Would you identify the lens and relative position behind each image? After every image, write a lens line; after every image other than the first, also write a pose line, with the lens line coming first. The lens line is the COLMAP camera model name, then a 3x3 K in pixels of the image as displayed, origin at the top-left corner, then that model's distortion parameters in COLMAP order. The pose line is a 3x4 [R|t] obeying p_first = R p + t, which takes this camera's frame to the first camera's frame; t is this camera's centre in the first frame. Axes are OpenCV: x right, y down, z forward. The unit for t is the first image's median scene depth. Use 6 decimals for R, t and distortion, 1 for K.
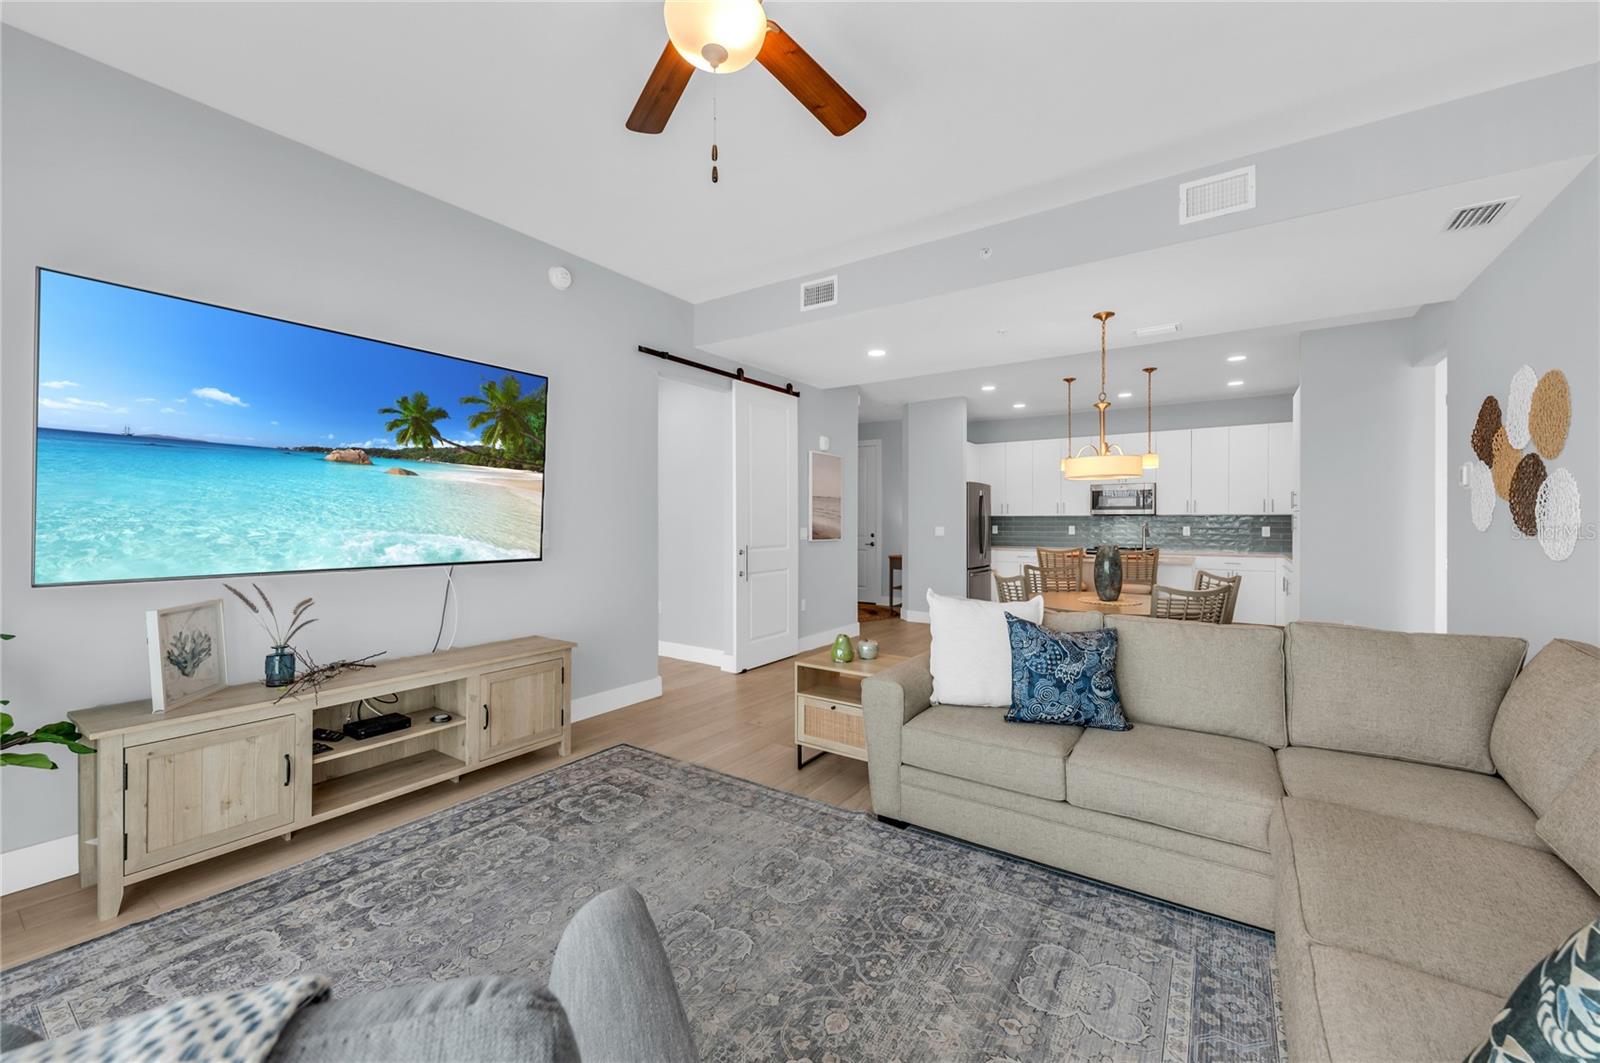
lens RADIAL K [[625.1, 0, 798.9], [0, 625.1, 524.0], [0, 0, 1]] dist [0.002483, -0.000128]
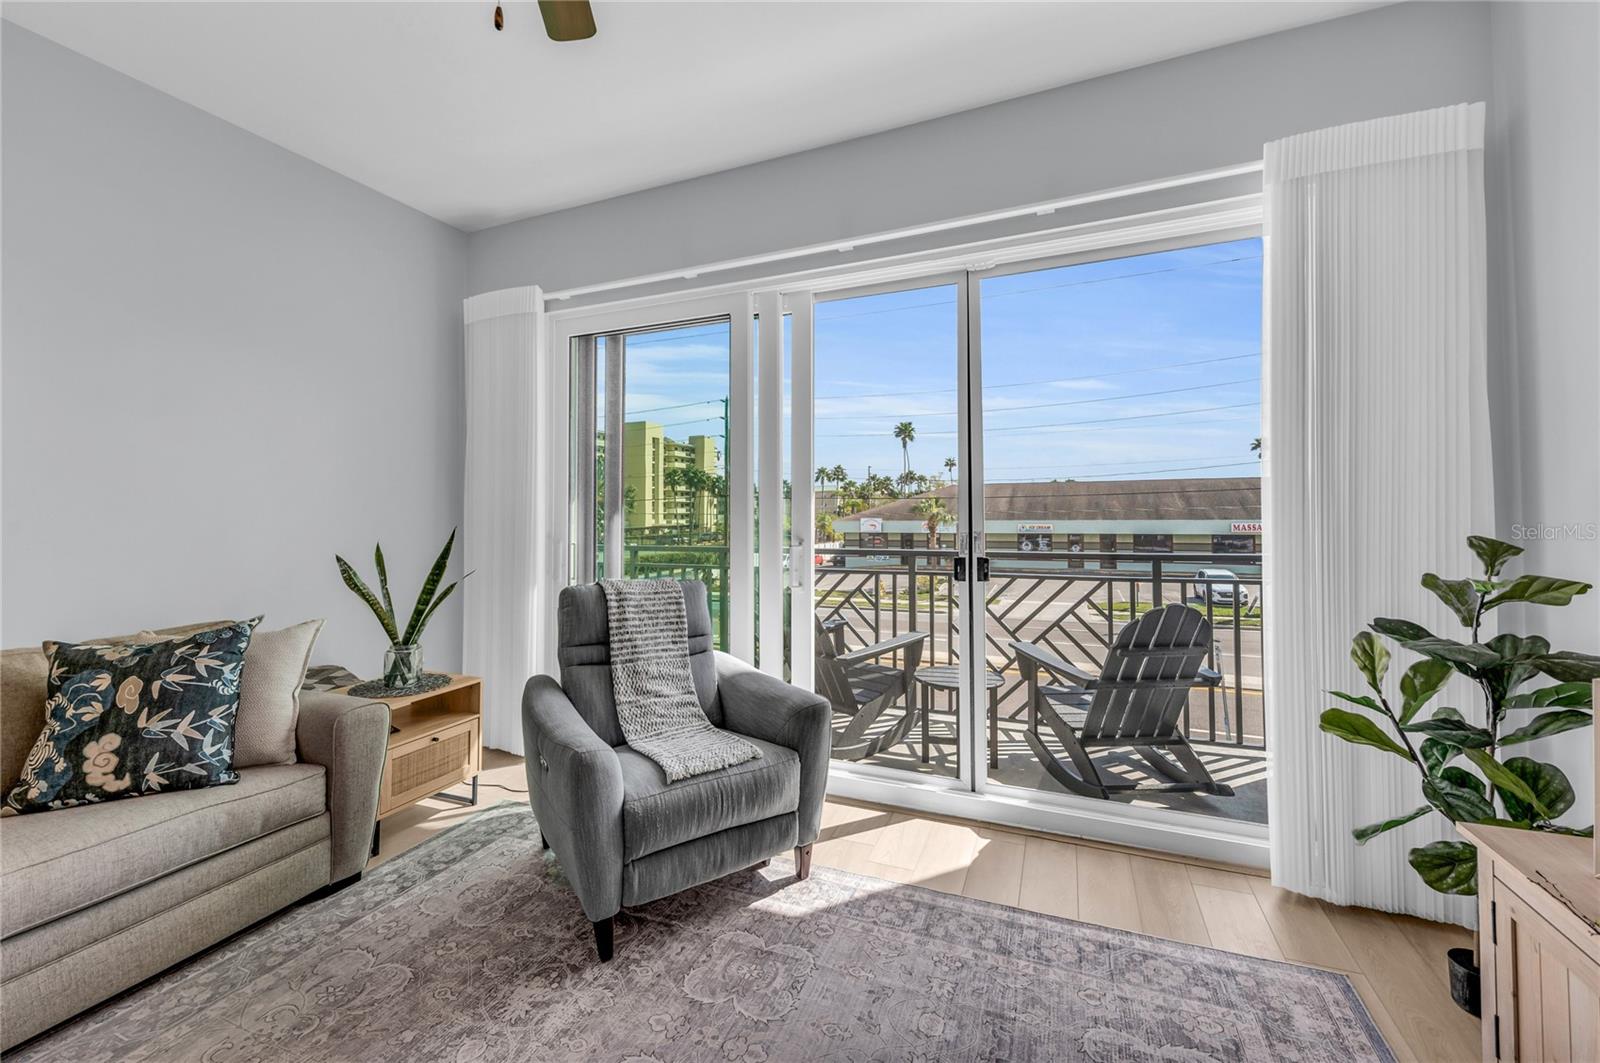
lens RADIAL K [[632.0, 0, 795.8], [0, 632.0, 501.7], [0, 0, 1]] dist [0.002169, -0.000011]
pose [[-0.979773, 0.000618, -0.200113, -0.167959], [0.004045, 0.999852, -0.016719, -0.003502], [0.200073, -0.017190, -0.979630, 0.927022]]
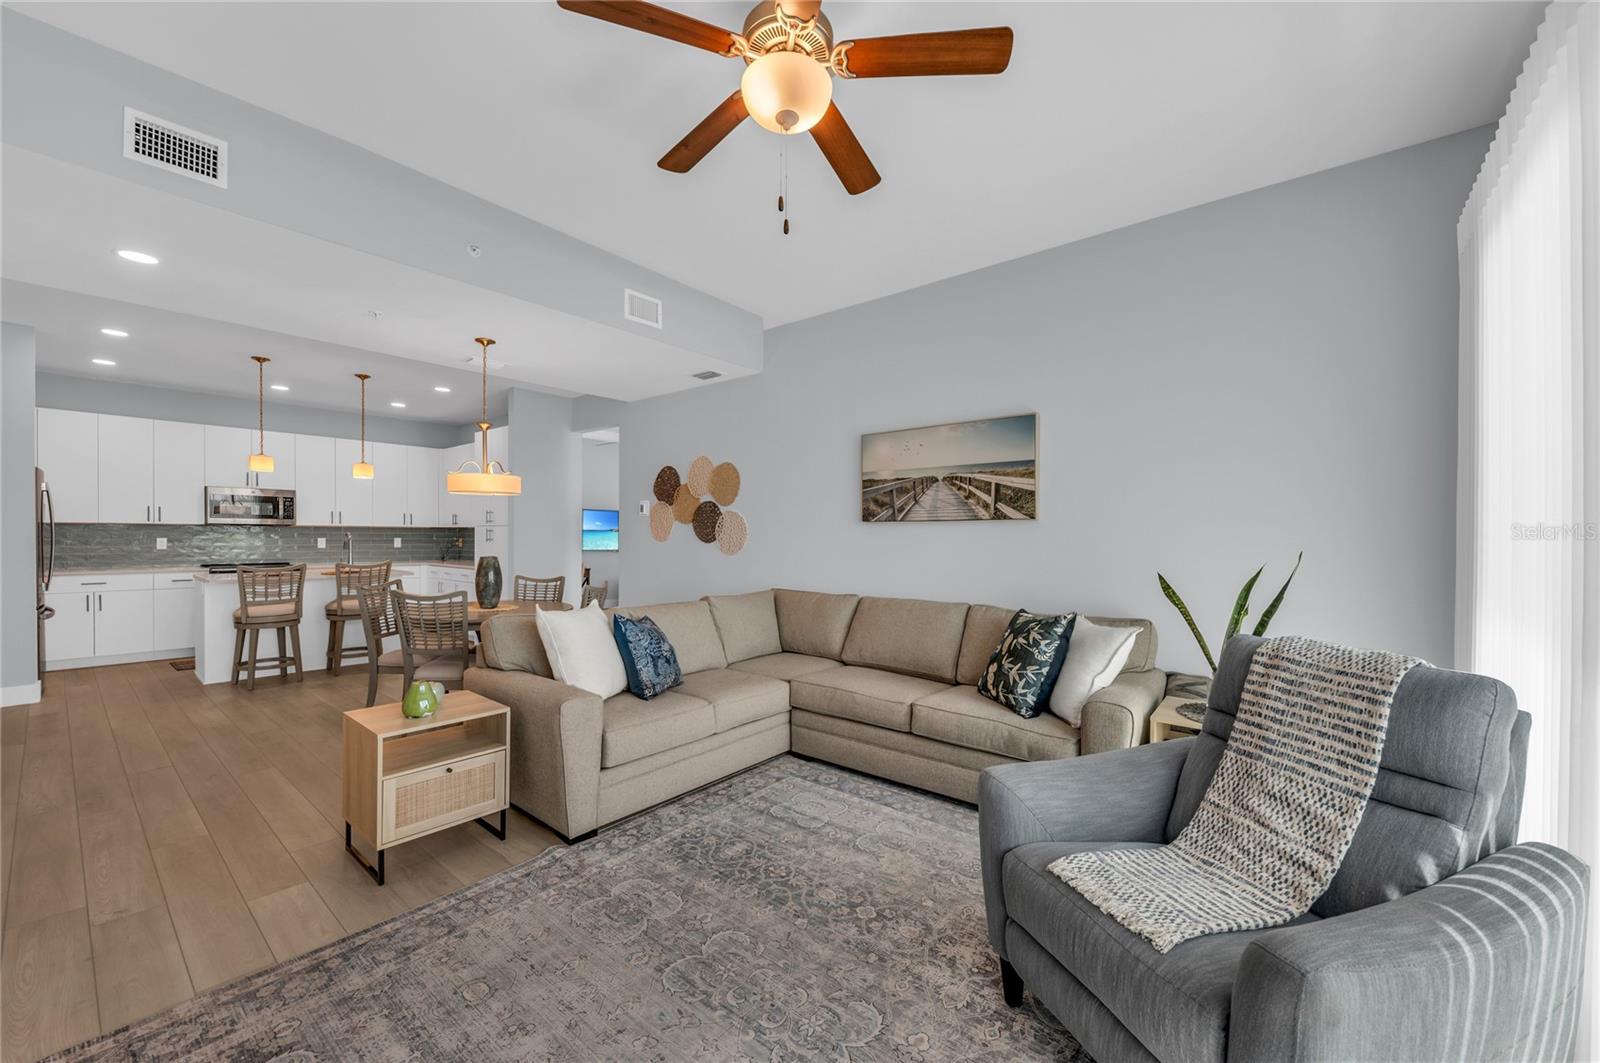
lens RADIAL K [[618.4, 0, 806.6], [0, 618.4, 538.9], [0, 0, 1]] dist [0.000513, -0.000577]
pose [[0.083964, -0.005263, 0.996455, -0.655242], [-0.001942, 0.999983, 0.005445, -0.004182], [-0.996467, -0.002392, 0.083952, 0.461007]]
